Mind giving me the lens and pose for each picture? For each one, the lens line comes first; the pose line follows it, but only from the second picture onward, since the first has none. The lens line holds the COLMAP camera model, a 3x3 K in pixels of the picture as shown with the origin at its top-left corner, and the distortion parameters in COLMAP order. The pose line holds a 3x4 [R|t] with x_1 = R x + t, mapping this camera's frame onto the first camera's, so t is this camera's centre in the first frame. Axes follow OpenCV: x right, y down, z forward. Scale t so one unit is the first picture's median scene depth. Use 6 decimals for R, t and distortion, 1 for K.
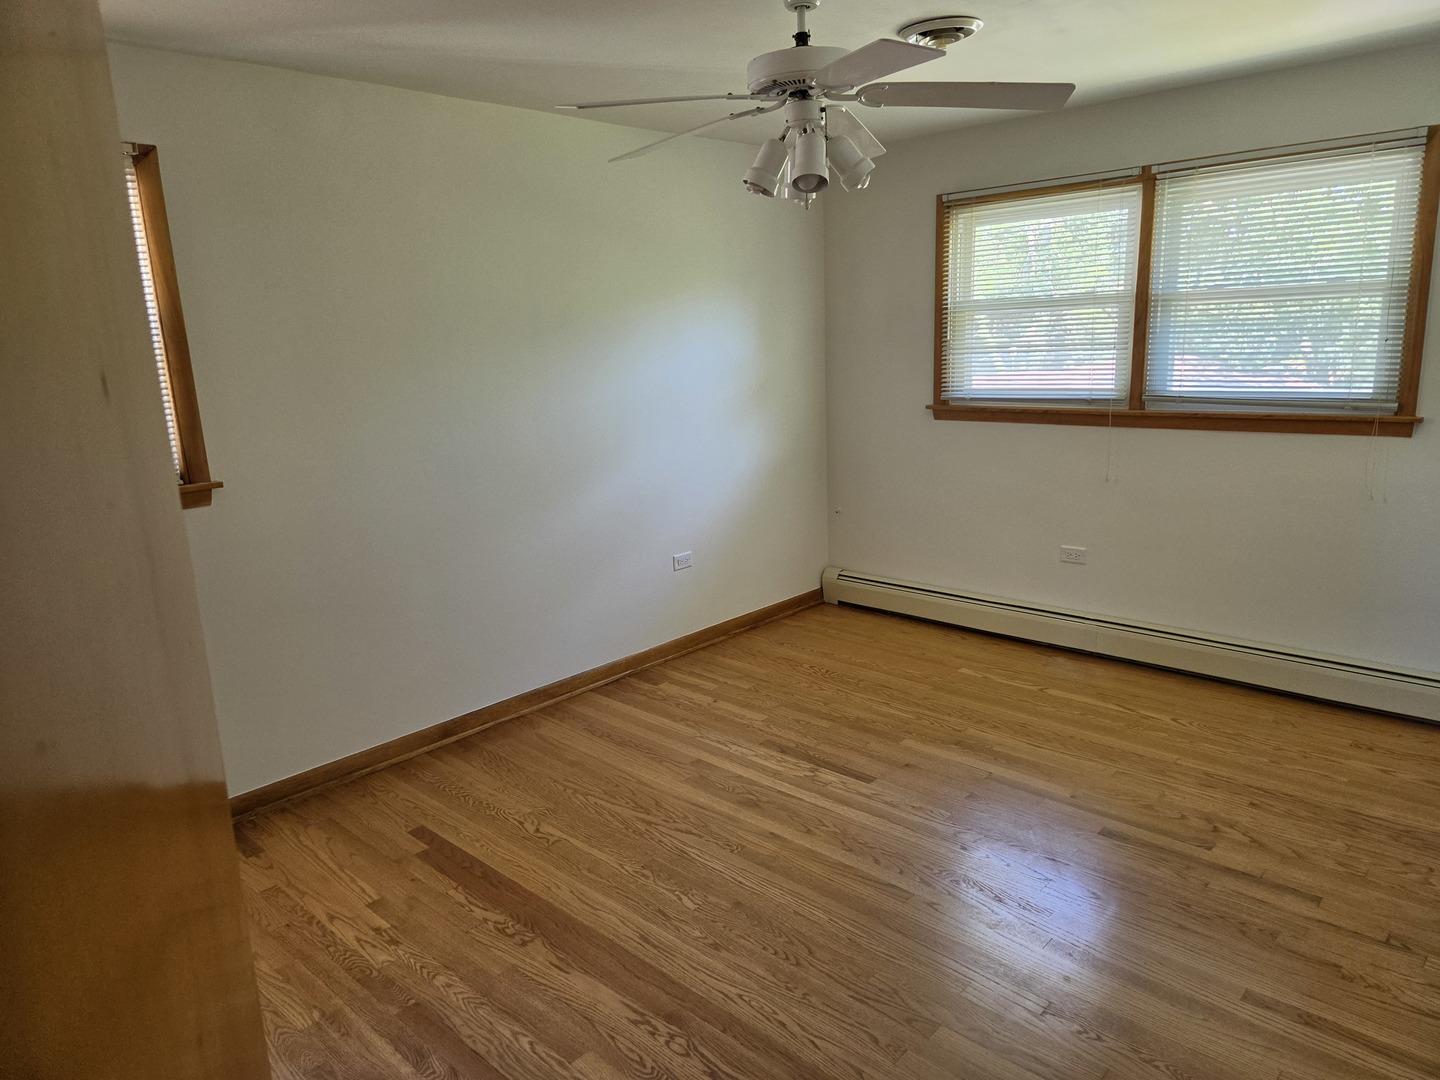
lens RADIAL K [[974.0, 0, 721.3], [0, 974.0, 538.3], [0, 0, 1]] dist [0.082654, -0.058918]
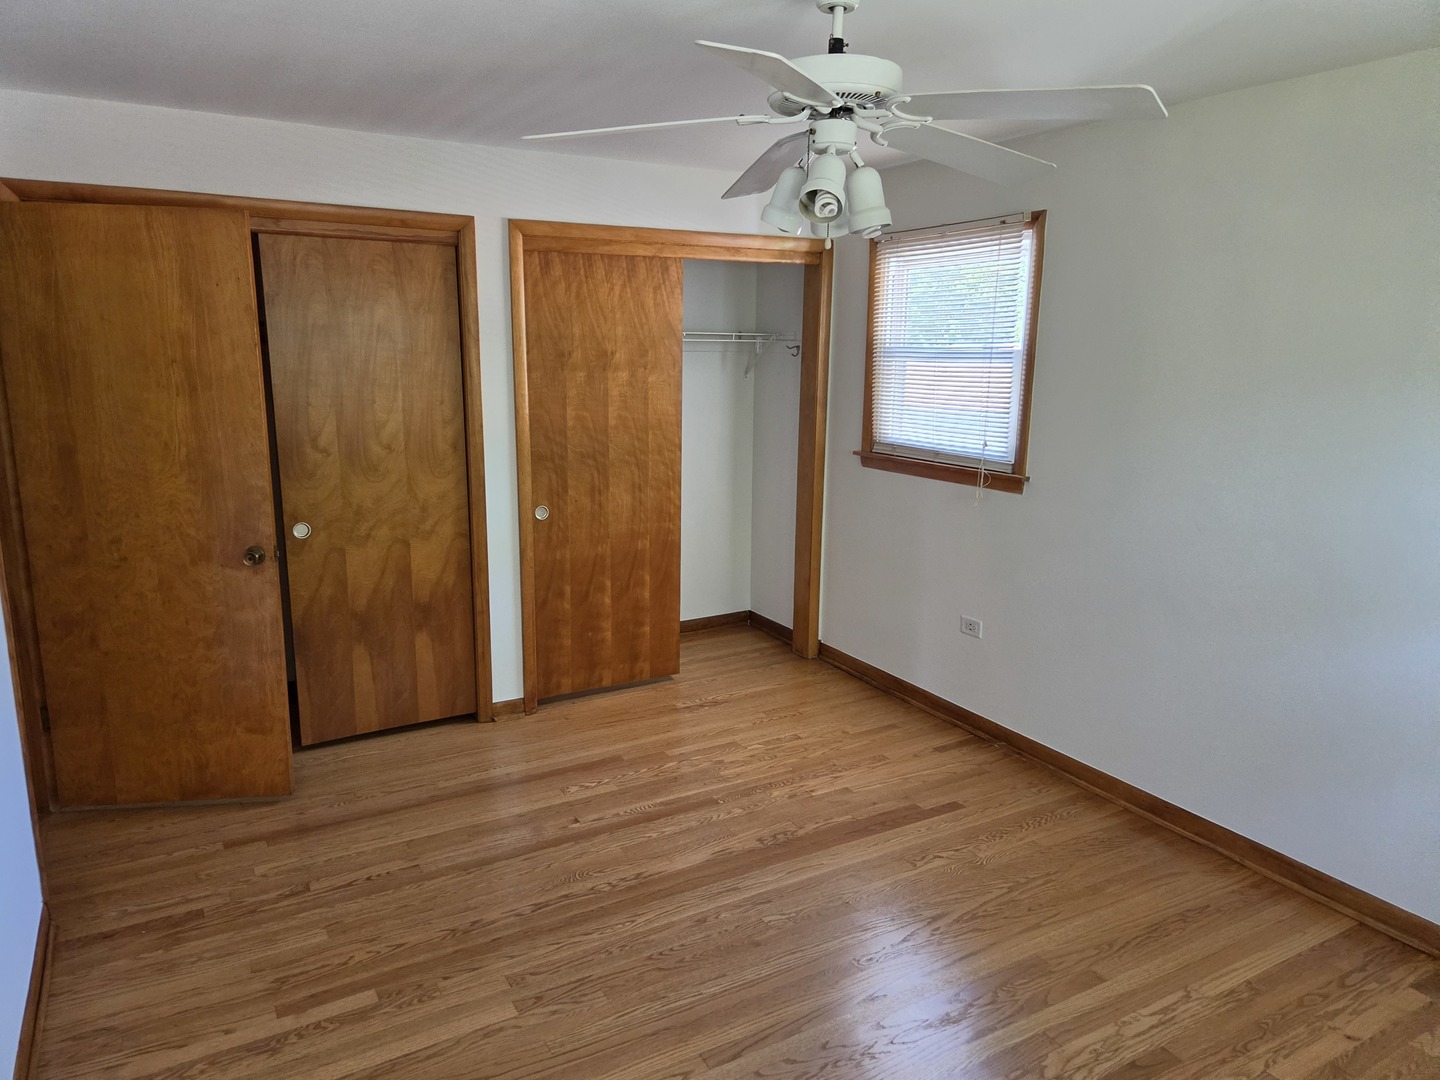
lens RADIAL K [[974.0, 0, 721.3], [0, 974.0, 538.3], [0, 0, 1]] dist [0.082654, -0.058918]
pose [[-0.289576, 0.221432, -0.931189, 0.702864], [-0.200620, 0.937220, 0.285254, -0.239768], [0.935894, 0.269418, -0.226973, 0.870210]]
